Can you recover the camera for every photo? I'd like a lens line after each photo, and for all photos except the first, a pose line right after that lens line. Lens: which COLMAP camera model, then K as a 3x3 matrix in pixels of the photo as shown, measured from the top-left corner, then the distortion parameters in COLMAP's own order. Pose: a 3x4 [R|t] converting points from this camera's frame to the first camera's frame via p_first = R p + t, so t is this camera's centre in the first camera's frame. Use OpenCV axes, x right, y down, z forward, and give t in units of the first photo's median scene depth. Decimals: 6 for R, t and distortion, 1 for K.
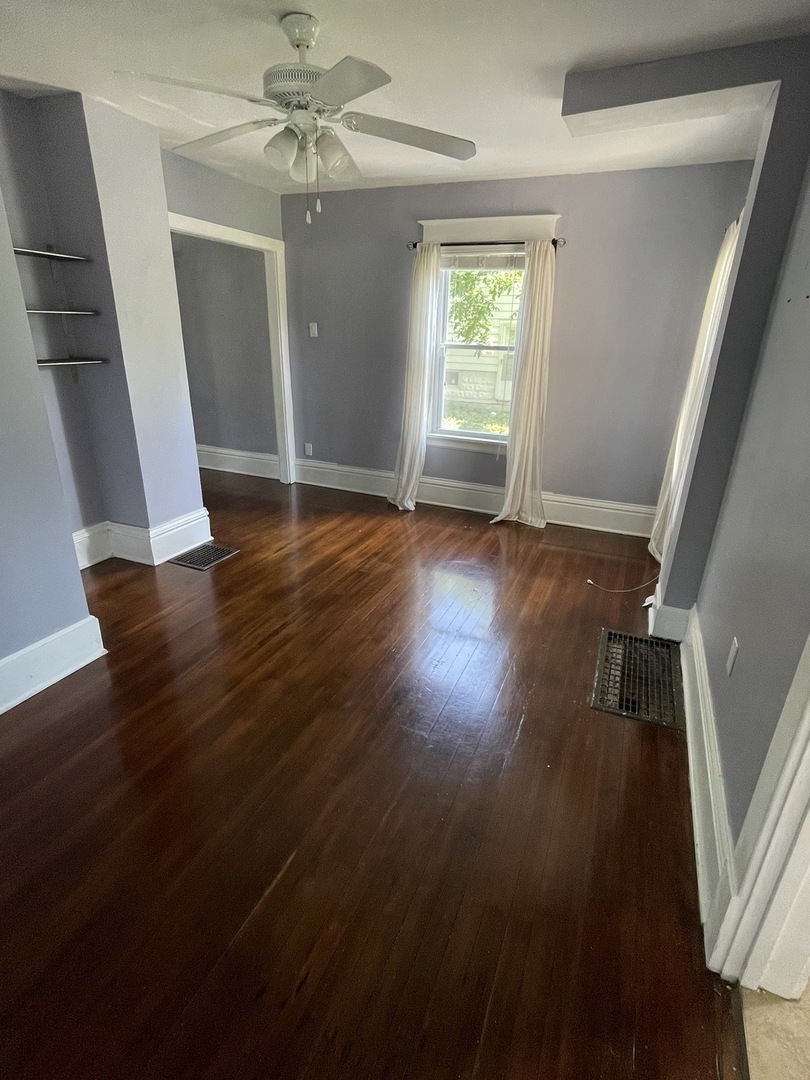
lens RADIAL K [[534.2, 0, 406.0], [0, 534.2, 536.5], [0, 0, 1]] dist [-0.001179, 0.001252]
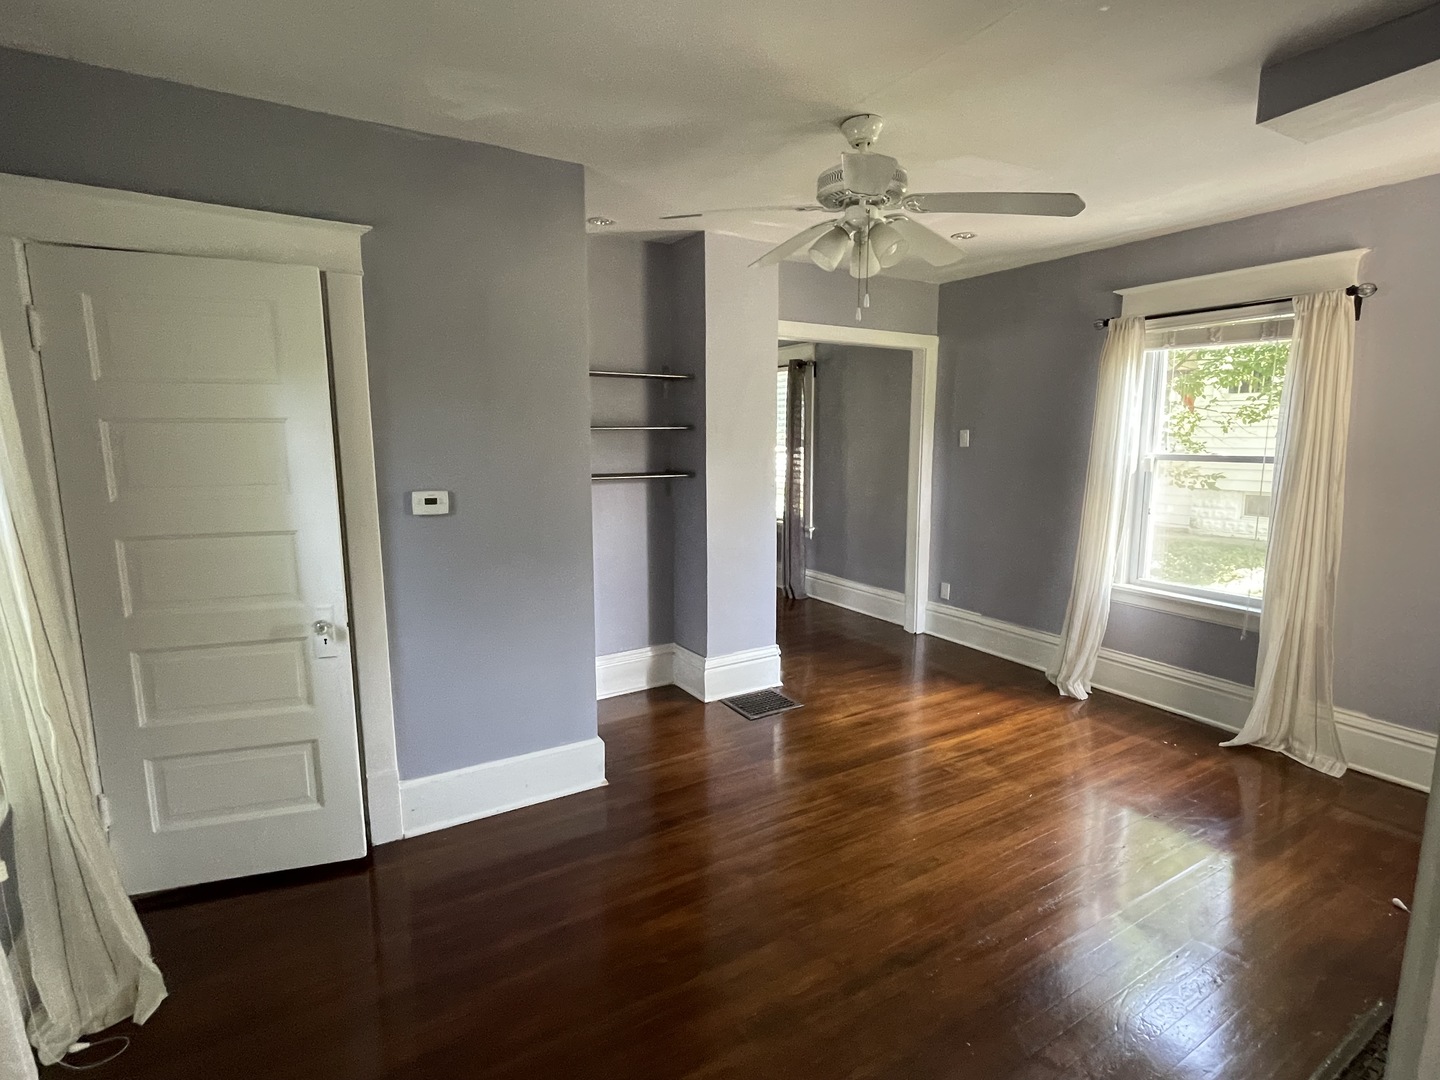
lens RADIAL K [[712.3, 0, 716.6], [0, 712.3, 539.1], [0, 0, 1]] dist [-0.001179, 0.001252]
pose [[0.811897, 0.057999, -0.580913, 0.204046], [-0.190099, 0.967087, -0.169131, -0.010299], [0.551983, 0.247748, 0.796201, 0.039396]]
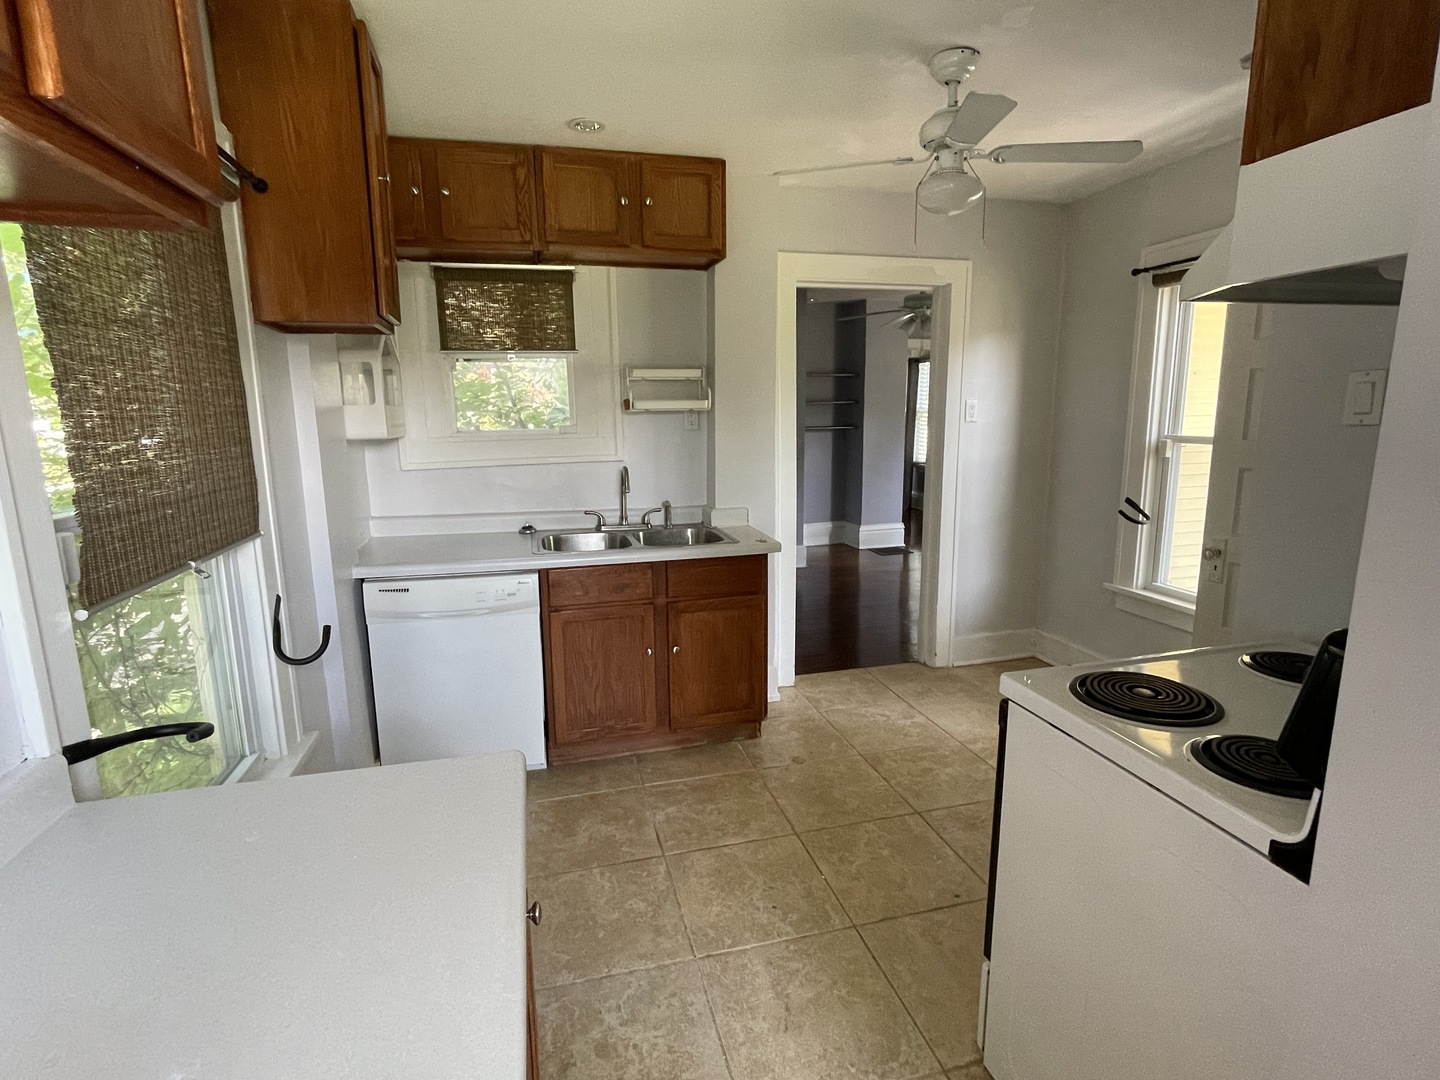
lens RADIAL K [[712.3, 0, 719.2], [0, 712.3, 535.9], [0, 0, 1]] dist [-0.001179, 0.001252]
pose [[0.609025, 0.110316, -0.785442, 1.002245], [-0.262599, 0.962475, -0.068436, 0.286458], [0.748418, 0.247936, 0.615140, -0.673484]]
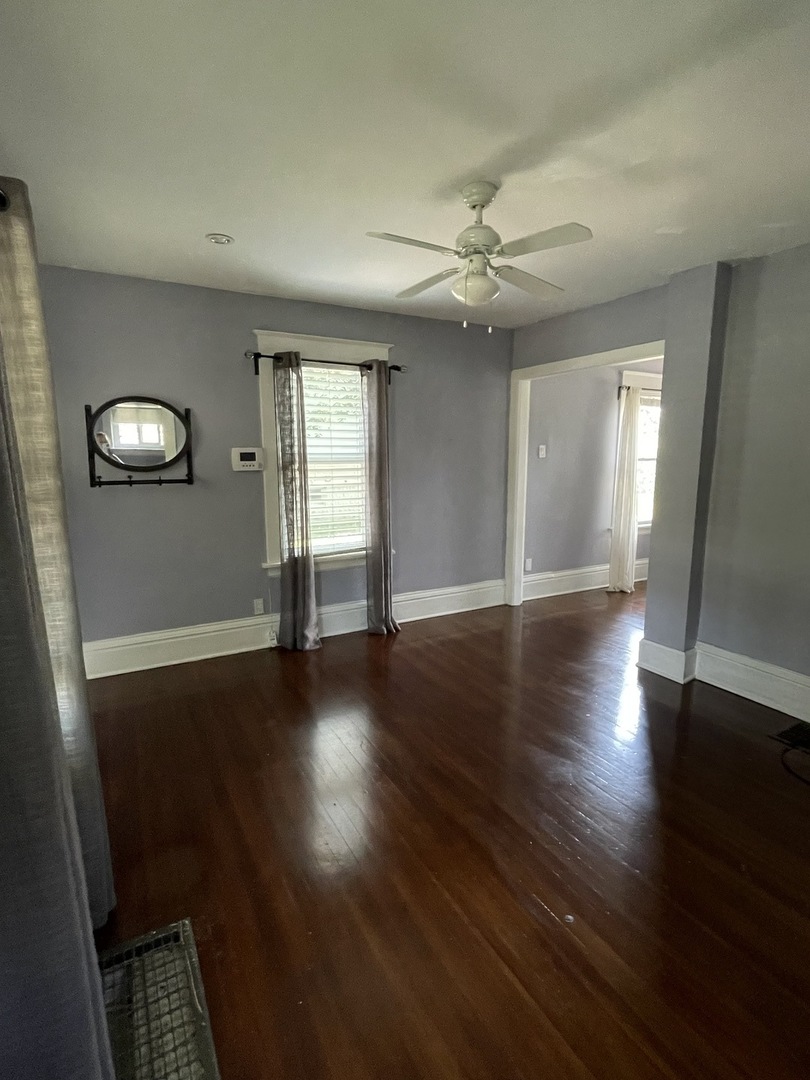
lens RADIAL K [[534.2, 0, 410.4], [0, 534.2, 533.9], [0, 0, 1]] dist [-0.001179, 0.001252]
pose [[0.602990, -0.162747, 0.780971, -1.739058], [0.298195, 0.953987, -0.031436, -0.405466], [-0.739920, 0.251837, 0.623775, 0.845138]]
